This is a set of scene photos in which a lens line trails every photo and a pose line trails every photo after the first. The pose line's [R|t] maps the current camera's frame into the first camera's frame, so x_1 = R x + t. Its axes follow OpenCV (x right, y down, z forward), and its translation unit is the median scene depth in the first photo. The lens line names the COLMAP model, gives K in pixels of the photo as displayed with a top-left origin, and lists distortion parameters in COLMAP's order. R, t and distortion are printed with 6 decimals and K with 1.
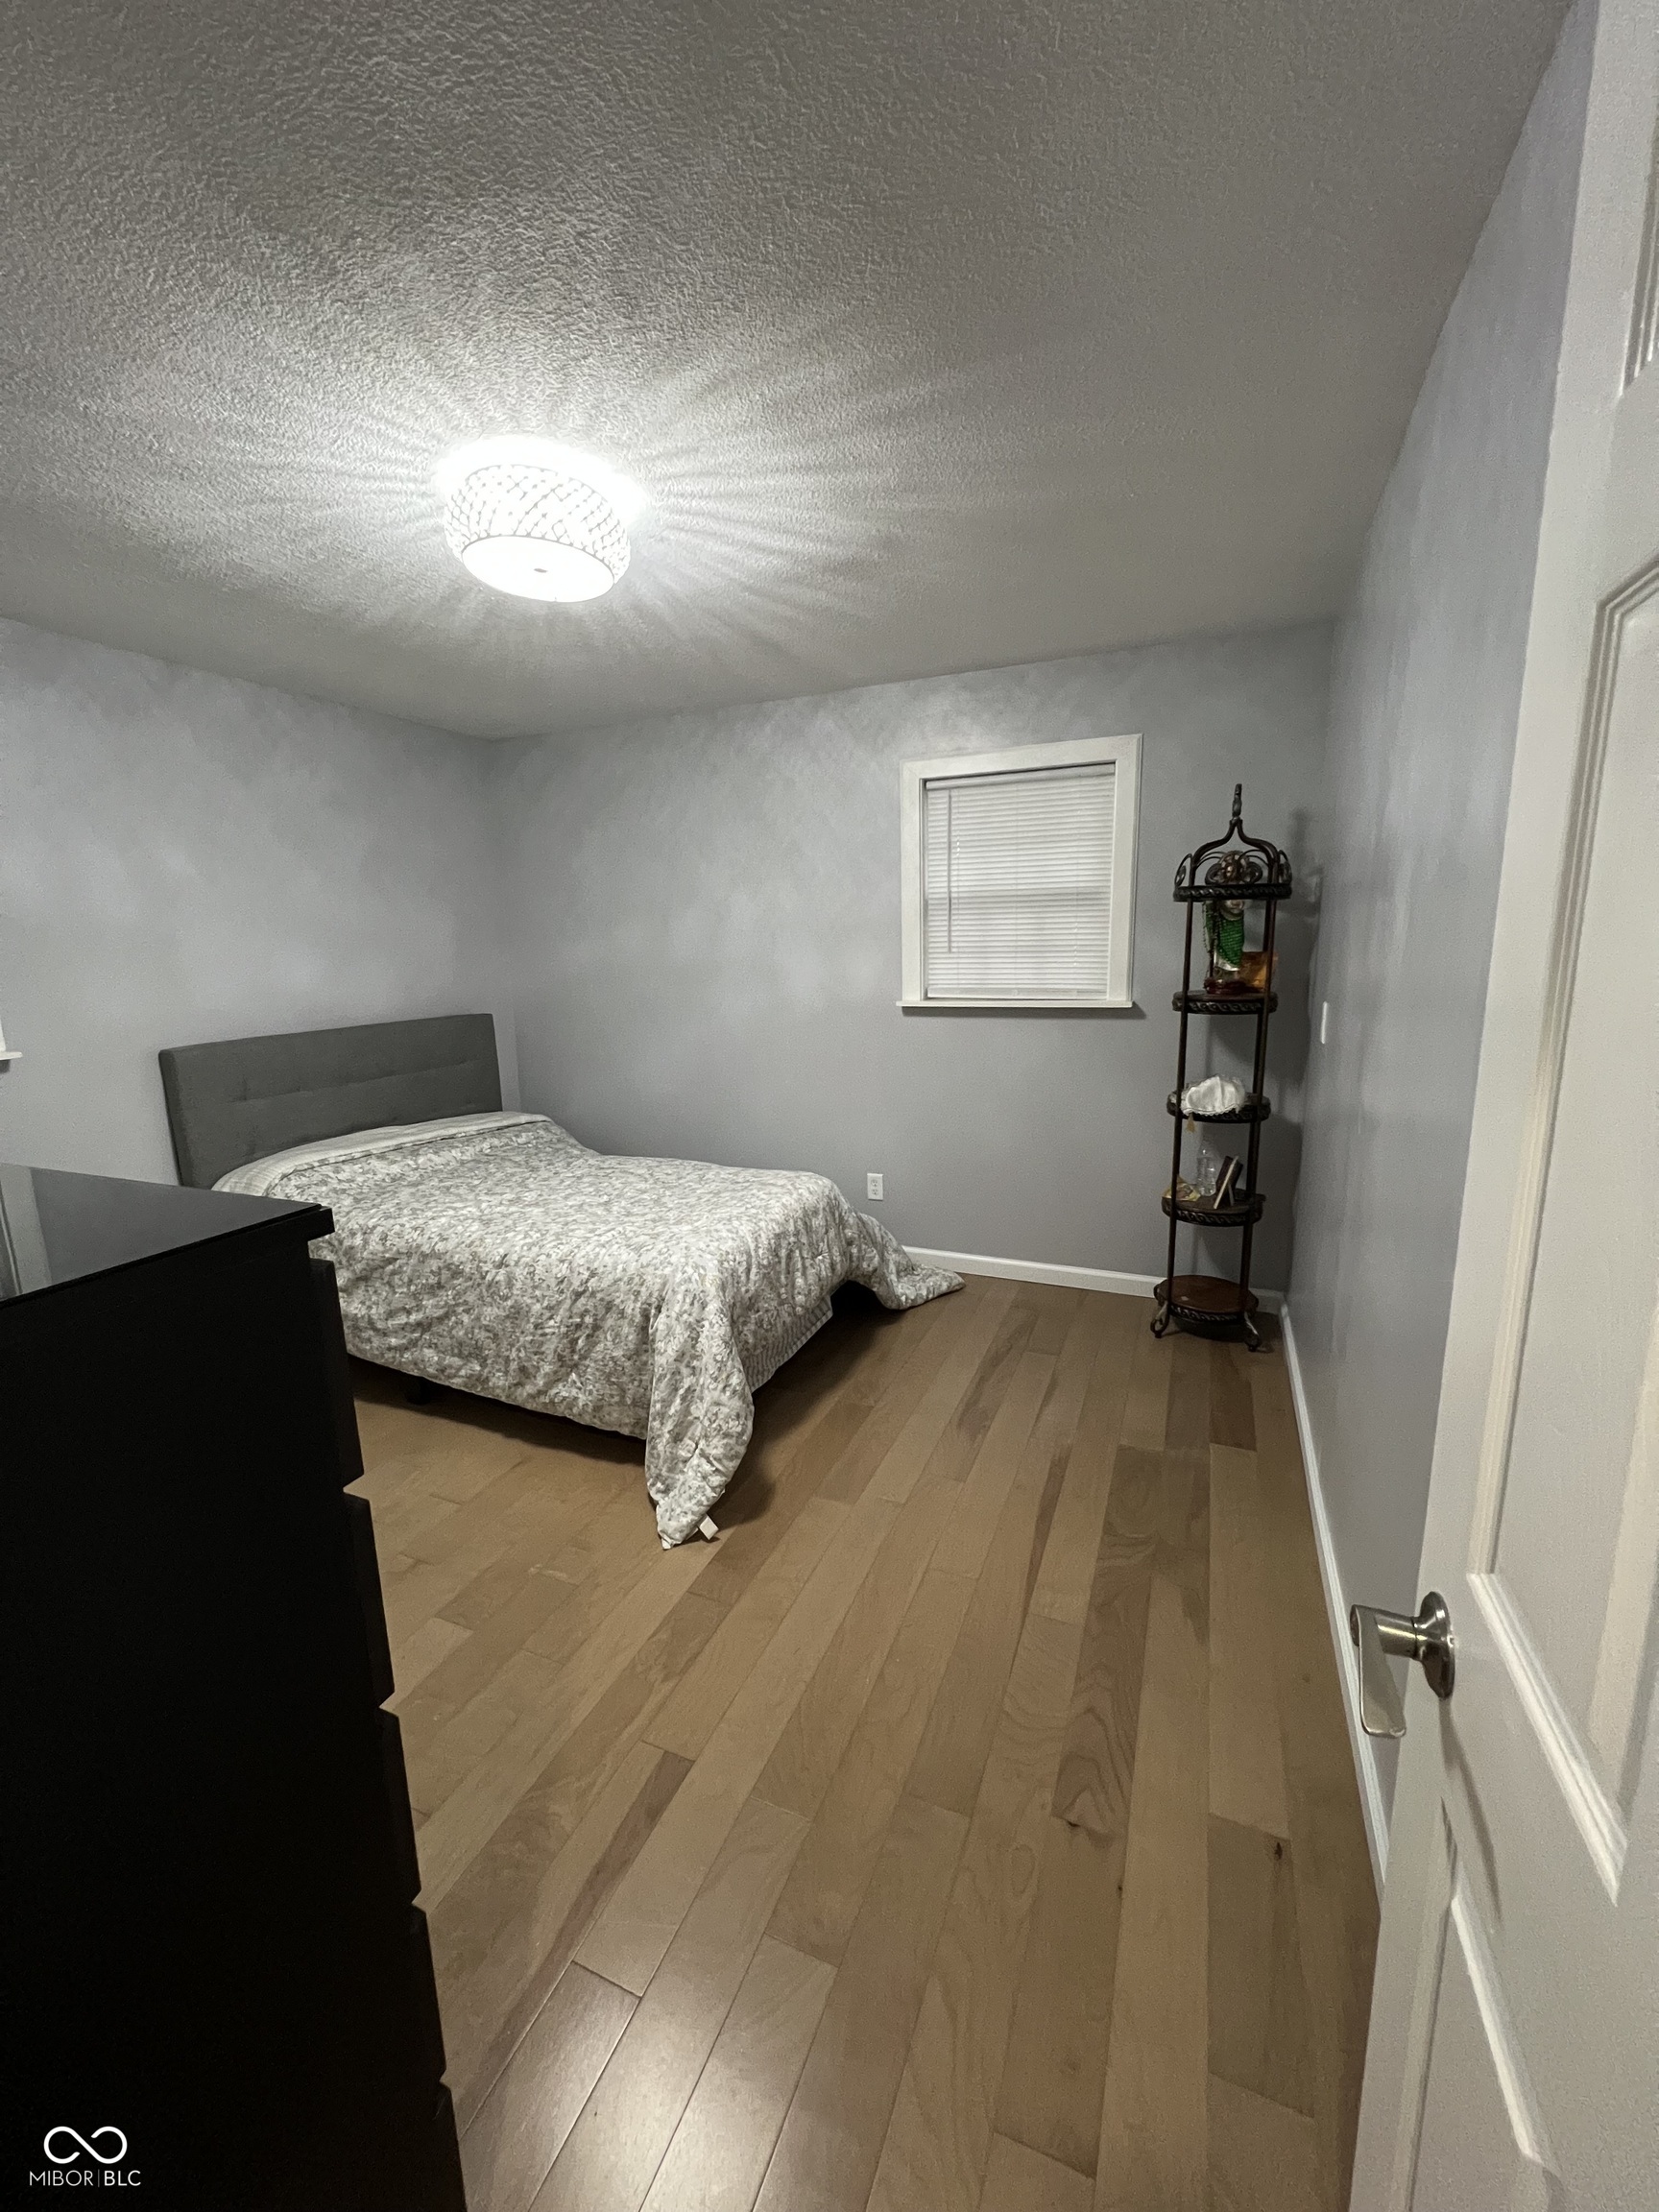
lens RADIAL K [[883.6, 0, 827.8], [0, 883.6, 1108.9], [0, 0, 1]] dist [-0.001888, 0.000576]
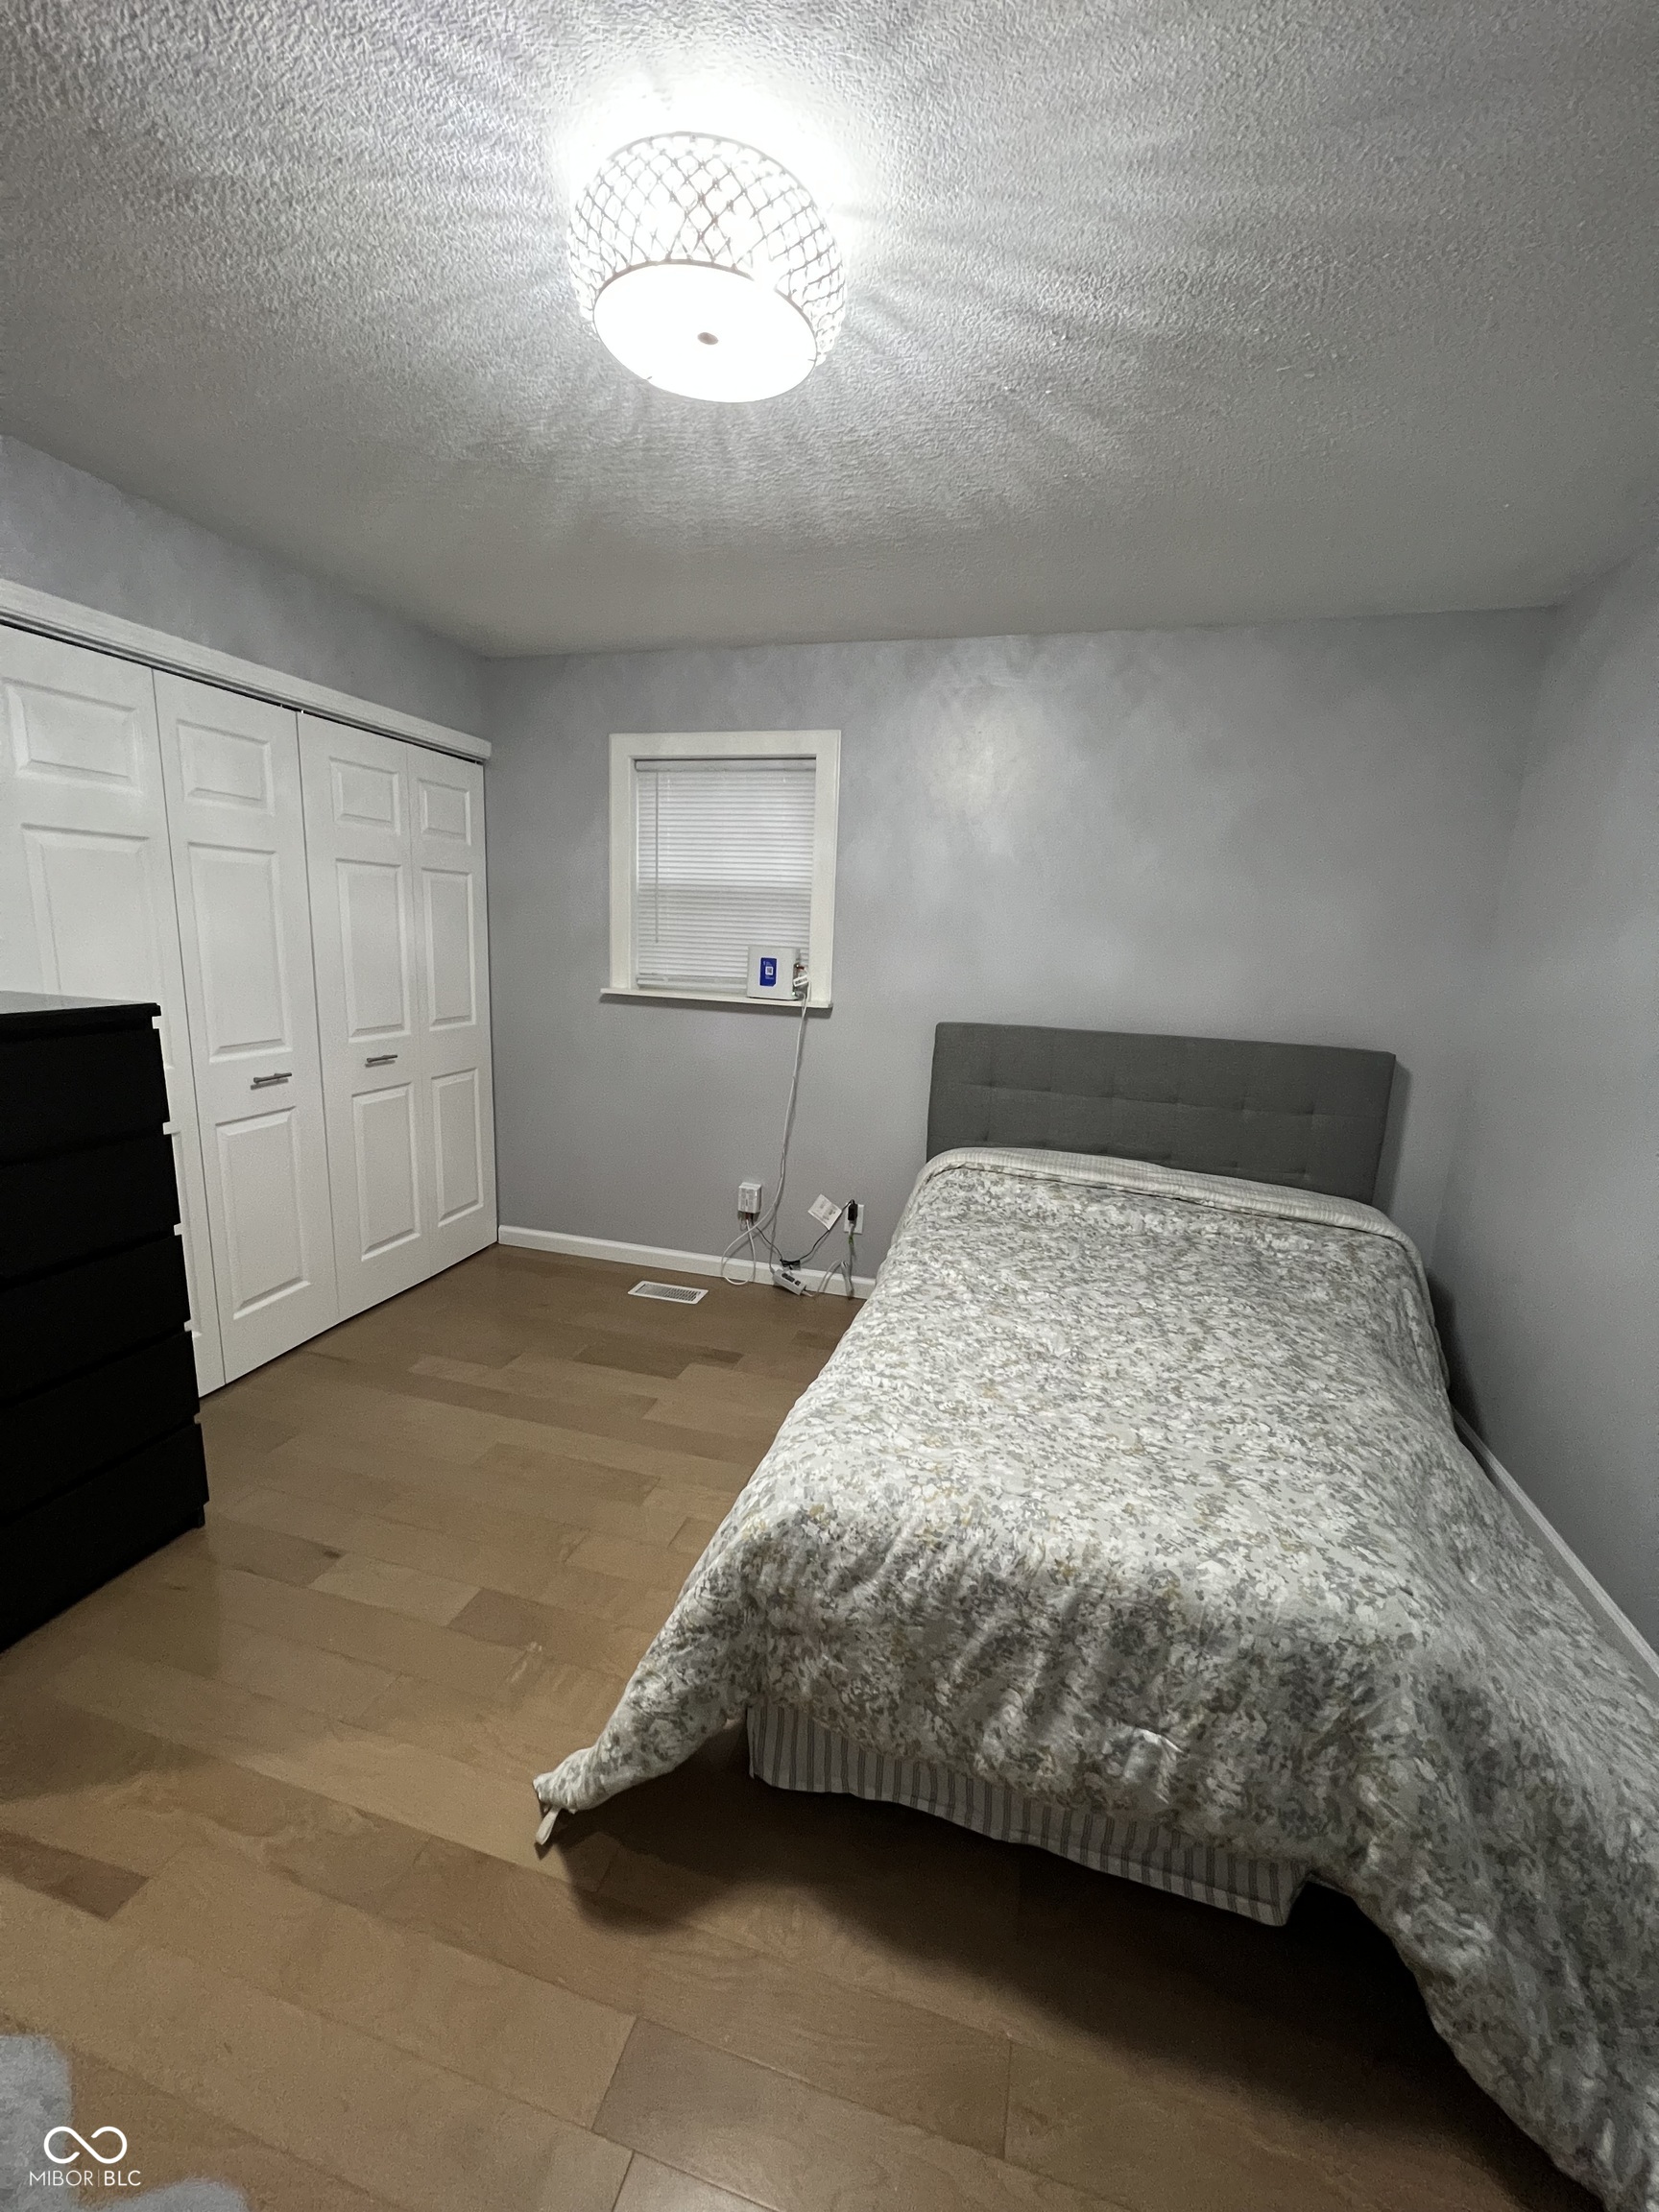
lens RADIAL K [[883.6, 0, 827.8], [0, 883.6, 1108.9], [0, 0, 1]] dist [-0.001888, 0.000576]
pose [[0.128066, 0.225995, -0.965674, 0.289678], [-0.229380, 0.954040, 0.192852, -0.144569], [0.964875, 0.196808, 0.174019, 0.720535]]
